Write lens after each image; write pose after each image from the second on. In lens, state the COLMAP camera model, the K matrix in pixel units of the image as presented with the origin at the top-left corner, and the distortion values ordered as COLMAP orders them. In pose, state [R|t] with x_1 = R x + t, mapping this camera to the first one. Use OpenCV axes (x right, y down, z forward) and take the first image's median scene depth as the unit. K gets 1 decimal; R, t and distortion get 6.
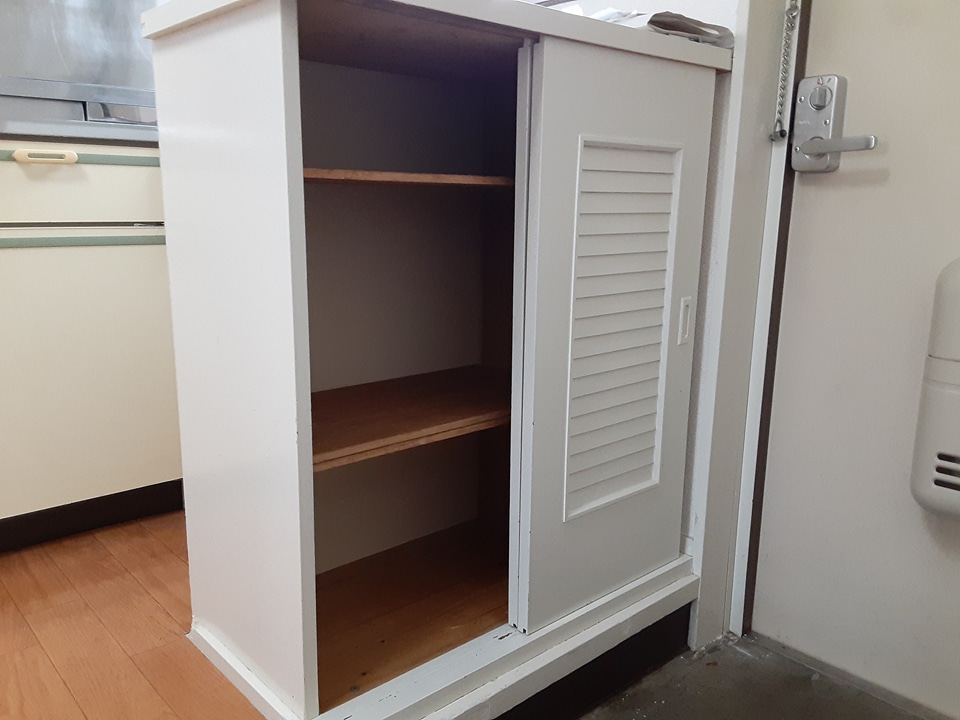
lens RADIAL K [[785.9, 0, 480.4], [0, 785.9, 366.0], [0, 0, 1]] dist [0.084024, -0.048810]
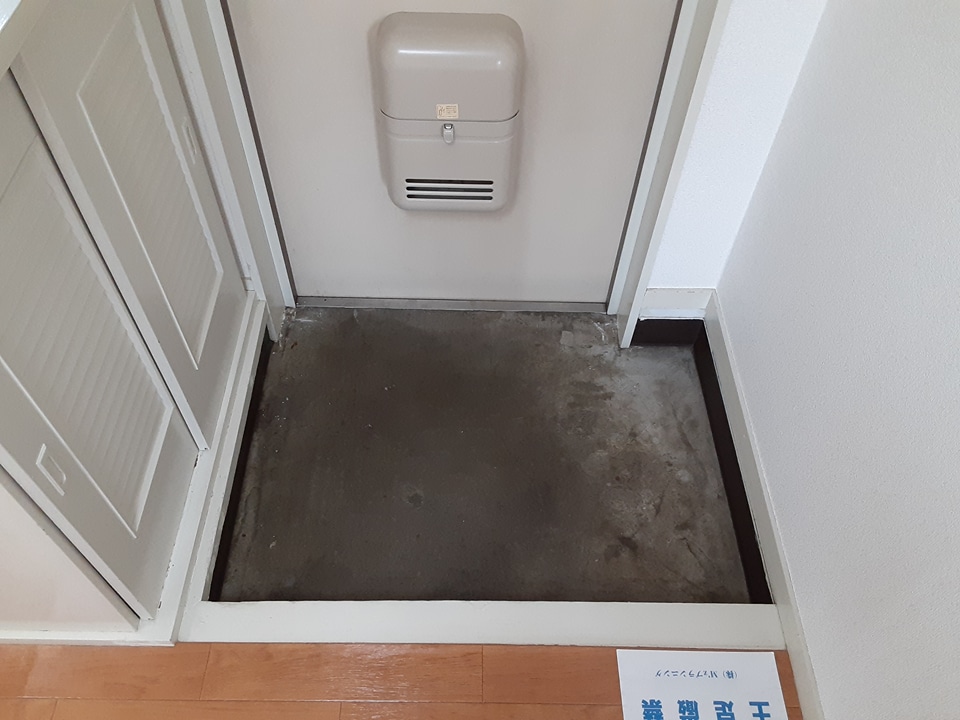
lens RADIAL K [[785.9, 0, 476.9], [0, 785.9, 362.3], [0, 0, 1]] dist [0.084024, -0.048810]
pose [[0.673359, -0.587159, 0.449258, -0.125517], [0.139518, 0.697668, 0.702705, -0.525918], [-0.726032, -0.410493, 0.551700, 0.024443]]
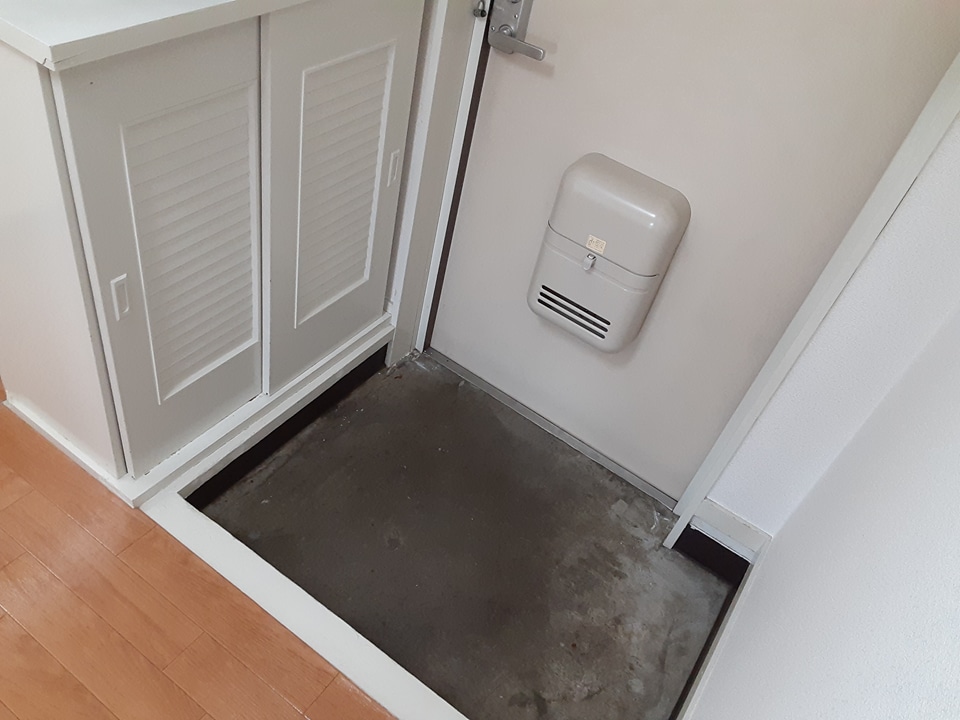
lens RADIAL K [[785.9, 0, 479.5], [0, 785.9, 361.2], [0, 0, 1]] dist [0.084024, -0.048810]
pose [[0.956890, -0.044139, 0.287078, 0.011050], [-0.120399, 0.839192, 0.530340, -0.477288], [-0.264322, -0.542041, 0.797700, -0.217272]]
